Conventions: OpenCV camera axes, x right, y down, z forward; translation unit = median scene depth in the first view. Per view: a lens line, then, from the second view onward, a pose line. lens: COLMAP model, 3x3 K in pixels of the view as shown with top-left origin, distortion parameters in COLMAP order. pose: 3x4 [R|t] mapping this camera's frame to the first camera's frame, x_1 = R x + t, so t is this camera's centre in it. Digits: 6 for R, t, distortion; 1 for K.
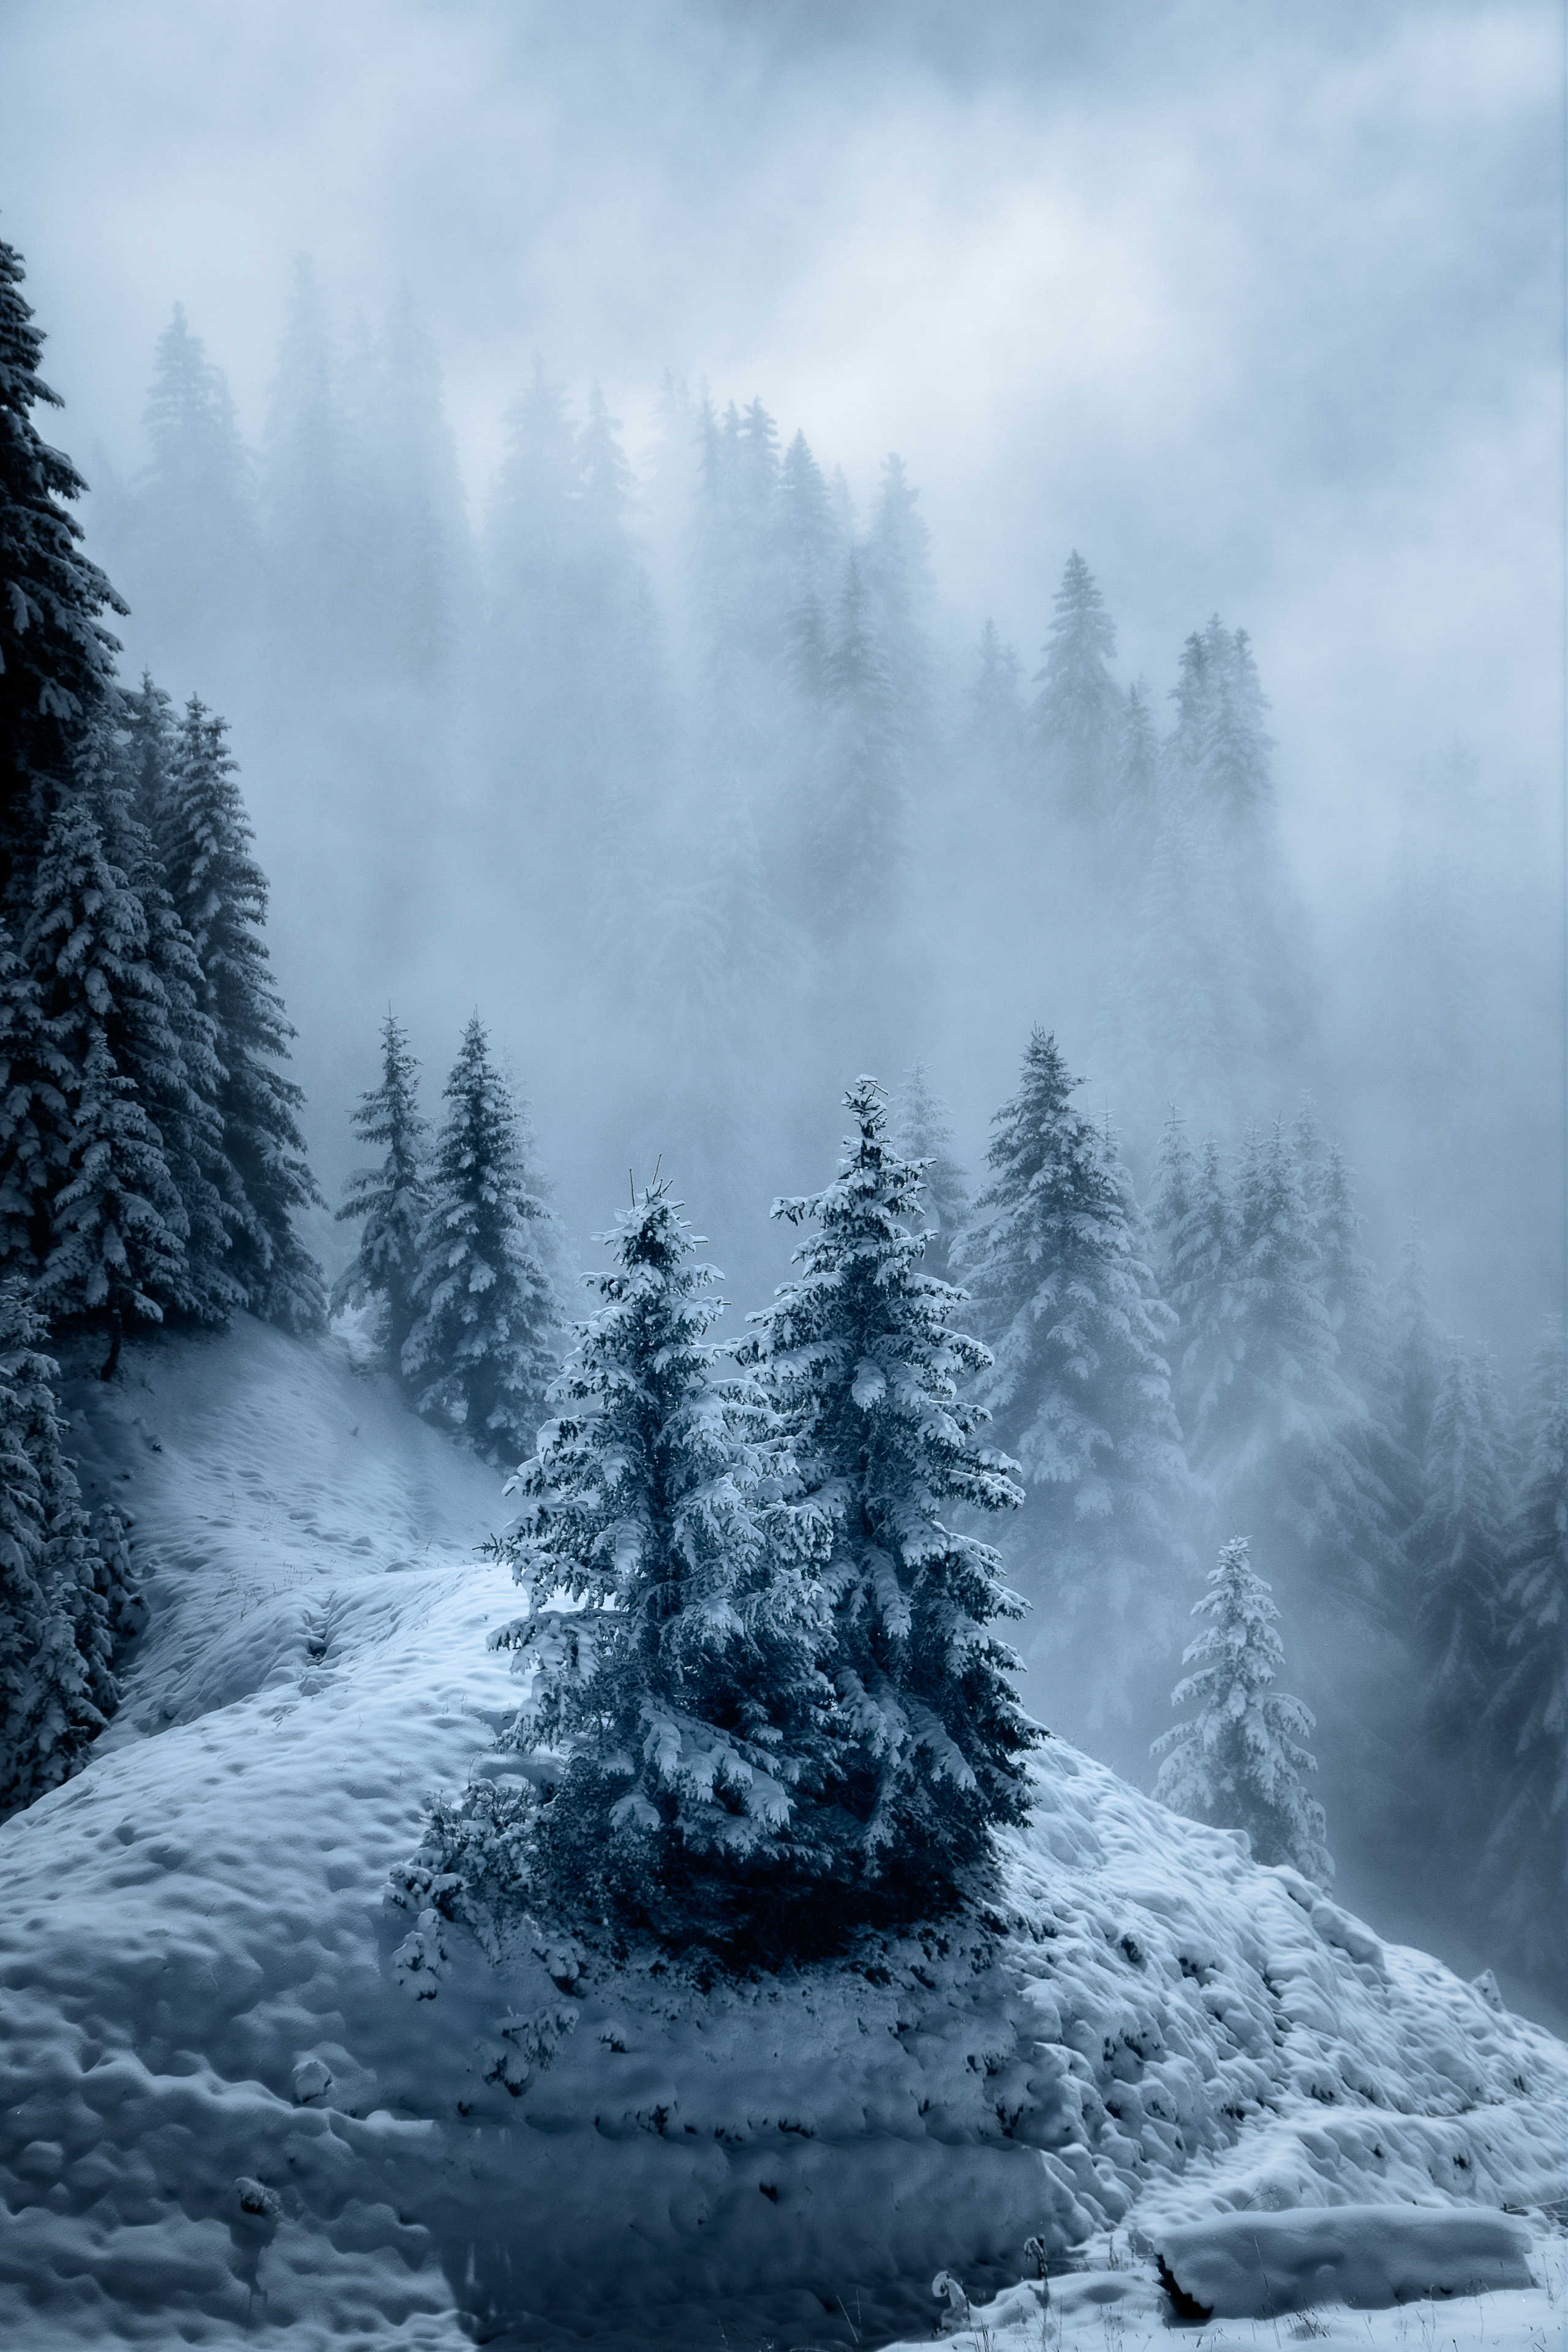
lens RADIAL K [[3403.1, 0, 779.7], [0, 3403.1, 1205.3], [0, 0, 1]] dist [0.131914, 0.076786]
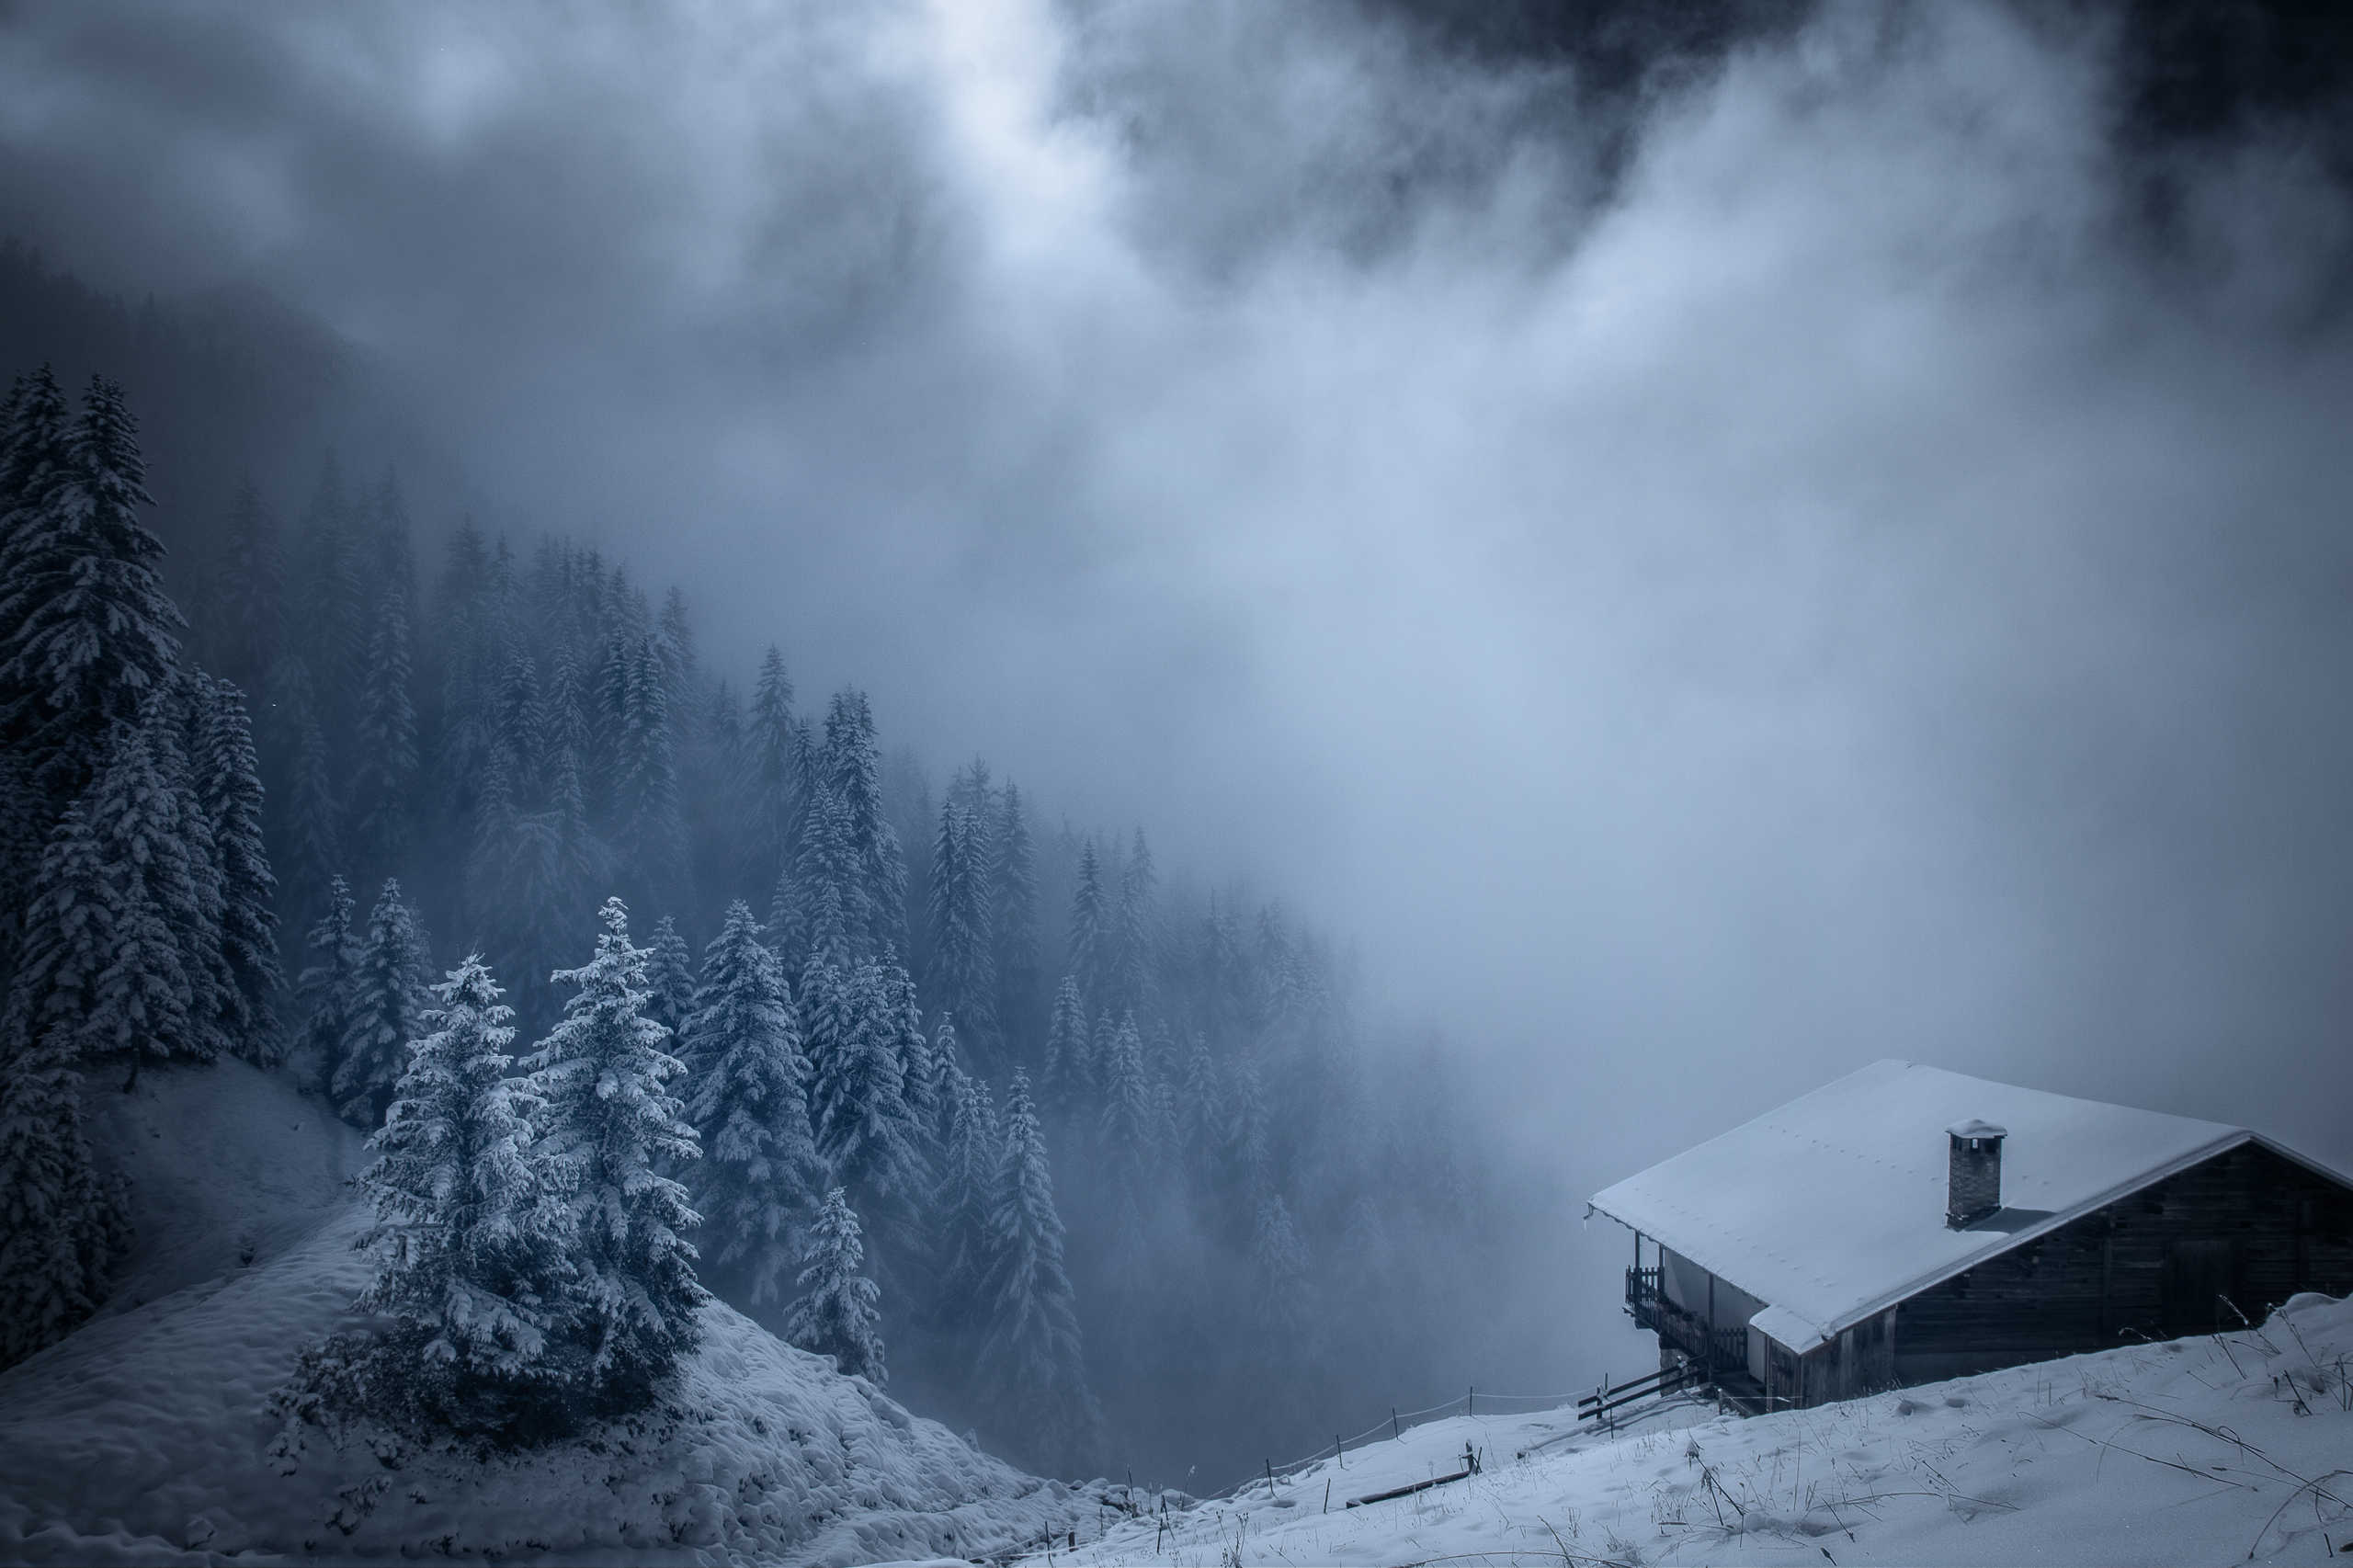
lens RADIAL K [[1859.0, 0, 1222.3], [0, 1859.0, 805.7], [0, 0, 1]] dist [-0.106908, 0.101559]
pose [[0.947216, 0.047919, 0.316995, 0.017946], [-0.010969, 0.993032, -0.117336, 0.017724], [-0.320409, 0.107665, 0.941141, 0.051169]]
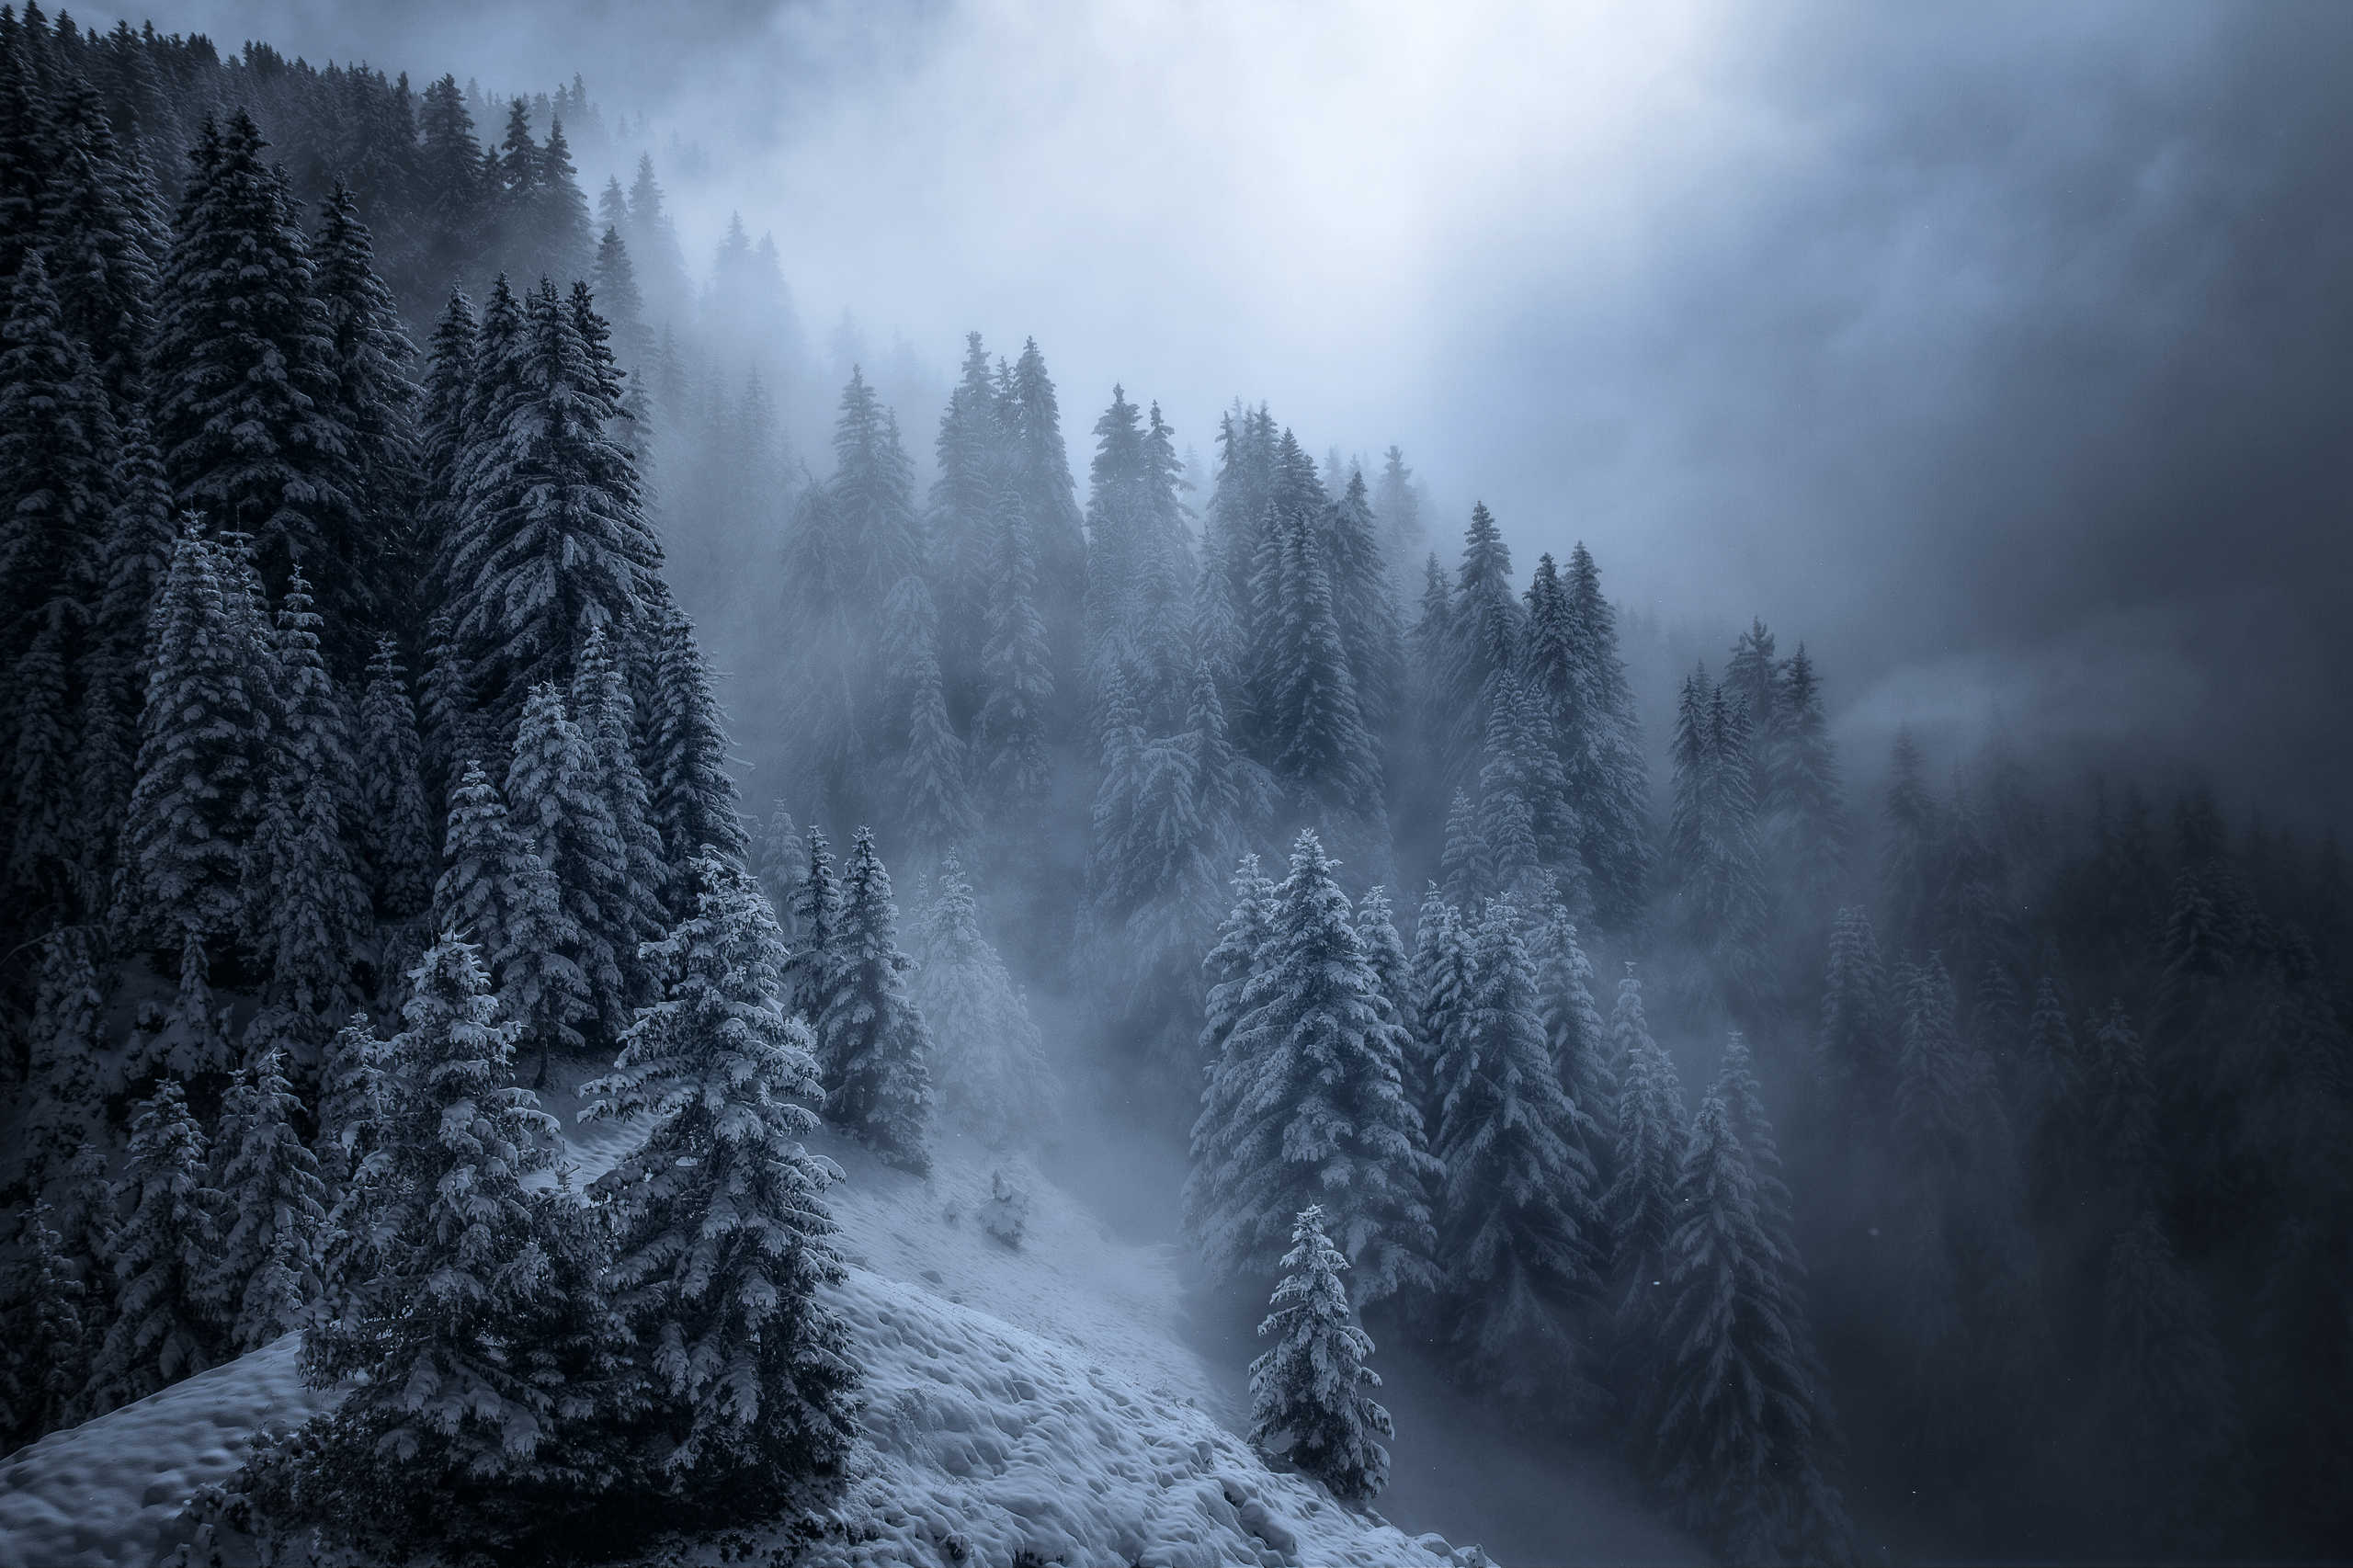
lens RADIAL K [[2261.8, 0, 1179.6], [0, 2261.8, 811.0], [0, 0, 1]] dist [-0.048882, 0.182460]
pose [[0.990179, -0.022368, -0.138004, 0.288113], [0.012709, 0.997432, -0.070479, 0.009654], [0.139226, 0.068033, 0.987921, 0.183294]]
